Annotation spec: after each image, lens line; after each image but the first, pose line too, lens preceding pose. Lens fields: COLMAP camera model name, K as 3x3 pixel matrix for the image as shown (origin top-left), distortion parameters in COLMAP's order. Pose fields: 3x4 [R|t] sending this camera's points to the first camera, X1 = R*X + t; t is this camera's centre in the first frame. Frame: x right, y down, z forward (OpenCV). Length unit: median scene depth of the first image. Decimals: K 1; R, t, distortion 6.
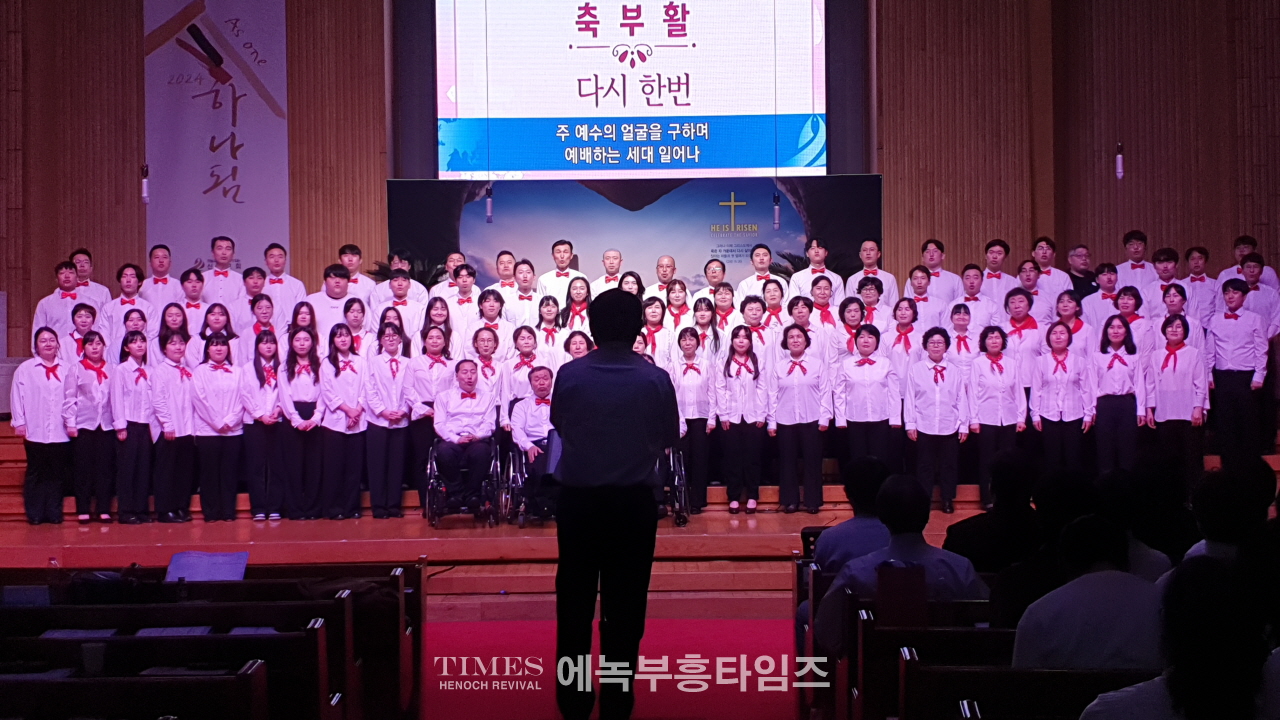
lens RADIAL K [[1524.1, 0, 645.2], [0, 1524.1, 358.6], [0, 0, 1]] dist [0.060658, 0.000000]
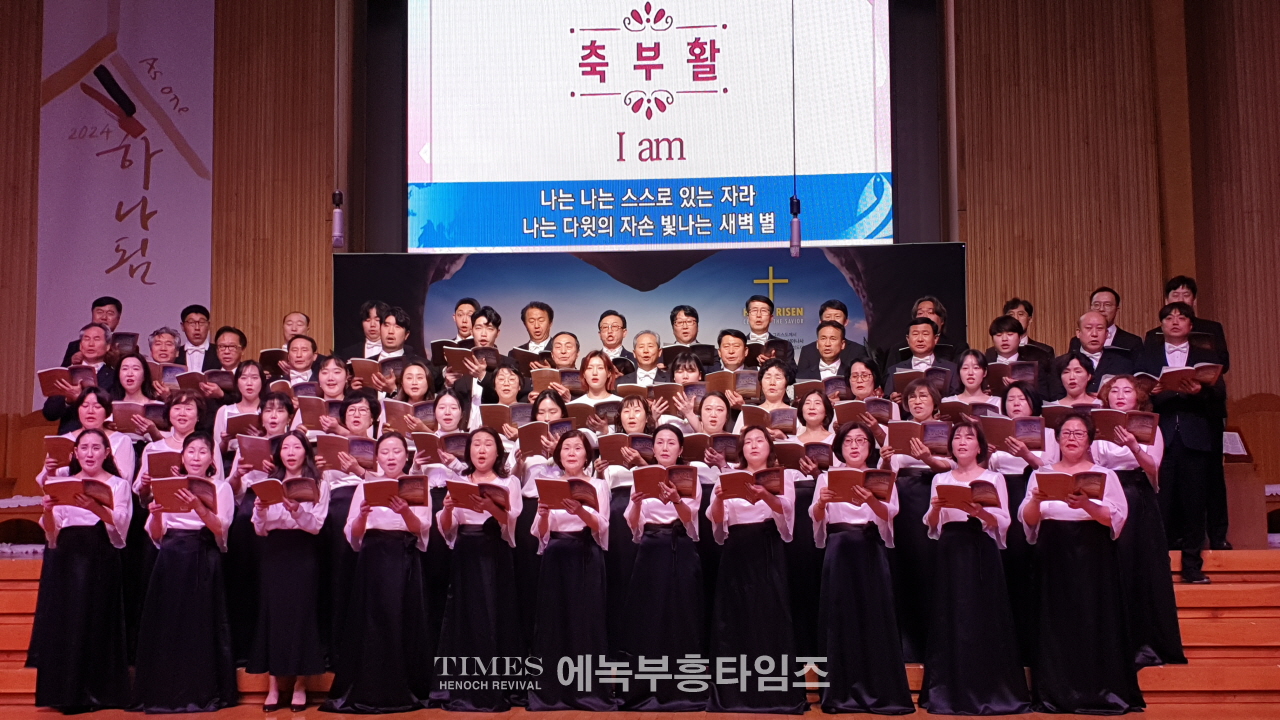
lens RADIAL K [[1524.1, 0, 645.7], [0, 1524.1, 365.3], [0, 0, 1]] dist [0.060658, 0.000000]
pose [[0.998801, -0.001344, -0.048940, 0.030381], [-0.002623, 0.996719, -0.080896, 0.003860], [0.048888, 0.080927, 0.995520, 0.219845]]
